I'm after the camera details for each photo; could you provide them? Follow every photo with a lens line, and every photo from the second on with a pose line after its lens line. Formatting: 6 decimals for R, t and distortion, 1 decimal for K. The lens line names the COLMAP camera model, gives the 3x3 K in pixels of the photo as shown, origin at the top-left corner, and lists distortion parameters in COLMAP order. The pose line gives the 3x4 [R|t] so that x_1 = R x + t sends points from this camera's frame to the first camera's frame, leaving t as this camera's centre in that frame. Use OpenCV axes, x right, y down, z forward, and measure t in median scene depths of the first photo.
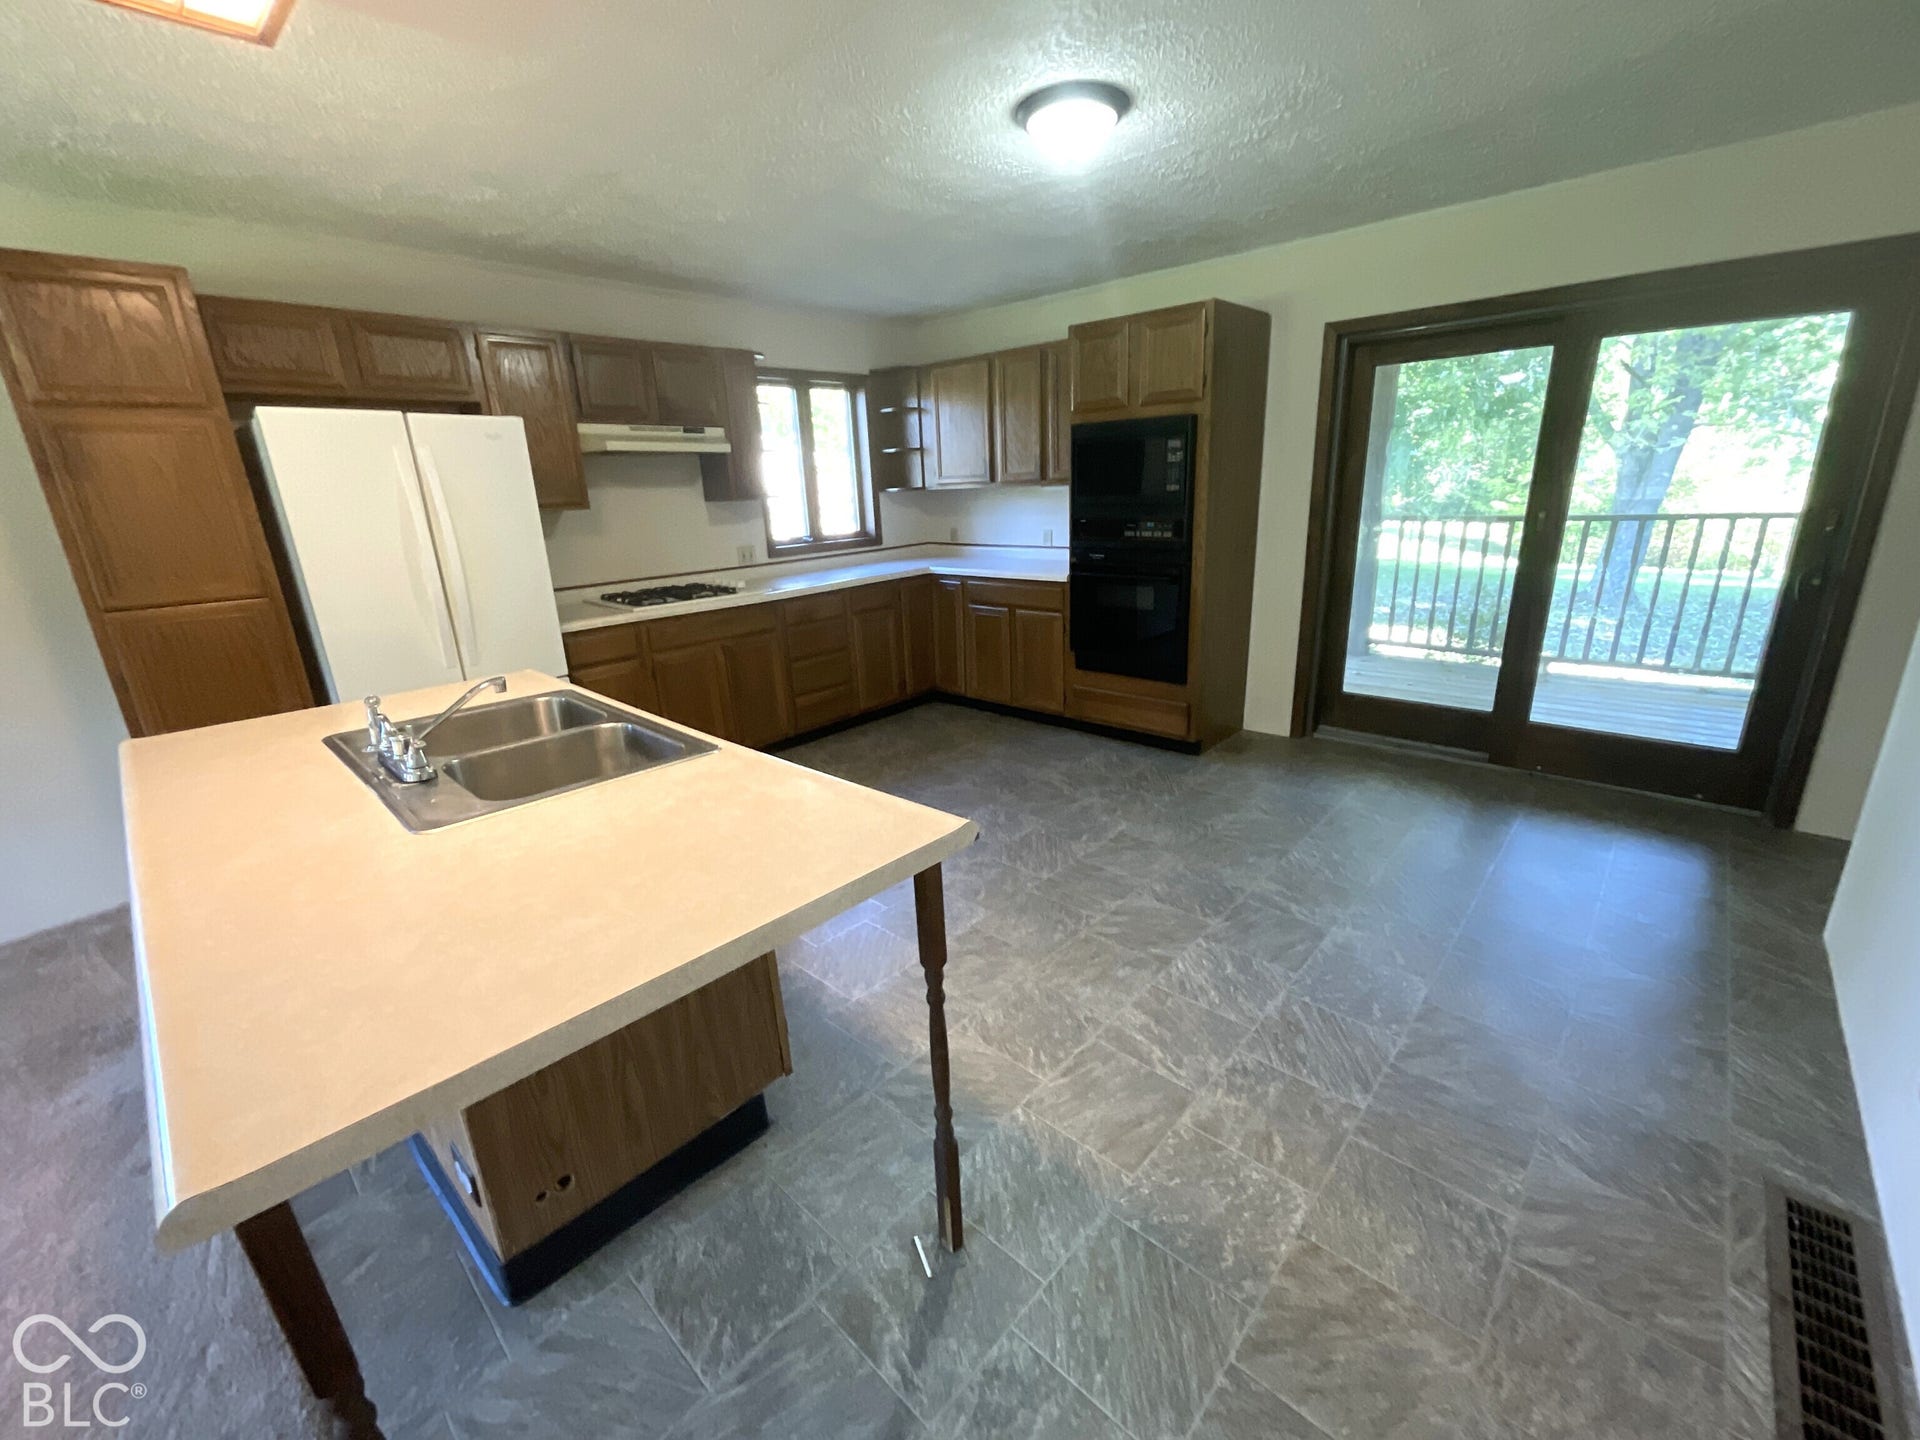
lens RADIAL K [[778.1, 0, 954.0], [0, 778.1, 726.2], [0, 0, 1]] dist [-0.009729, 0.000042]
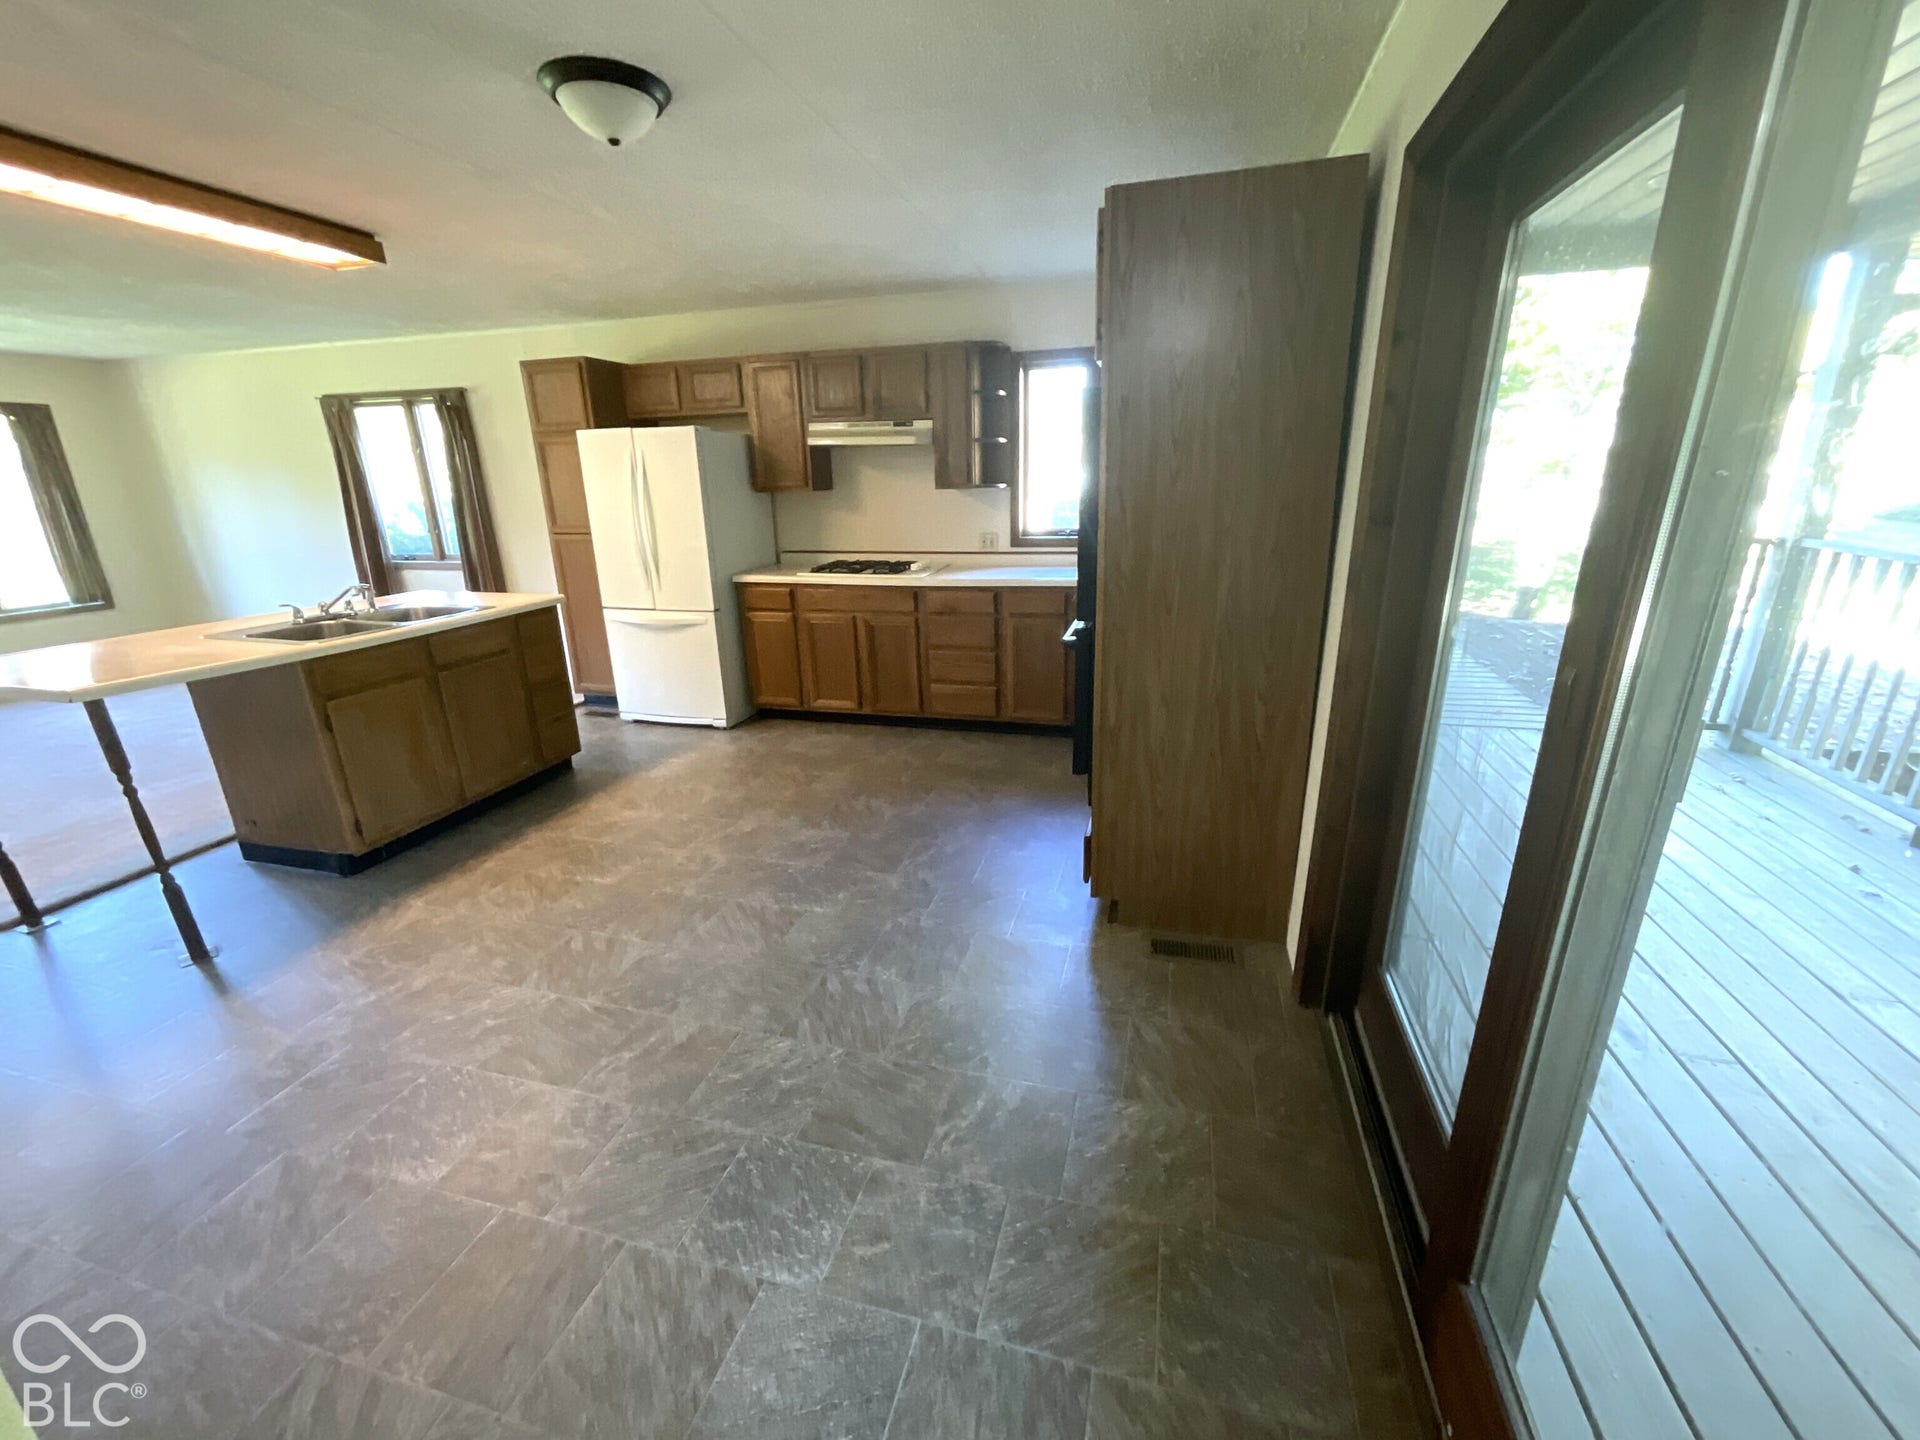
lens RADIAL K [[778.1, 0, 954.0], [0, 778.1, 726.2], [0, 0, 1]] dist [-0.009729, 0.000042]
pose [[0.459753, 0.301174, -0.835417, 0.971136], [-0.262667, 0.944761, 0.196041, -0.271460], [0.848312, 0.129307, 0.513465, 0.708385]]
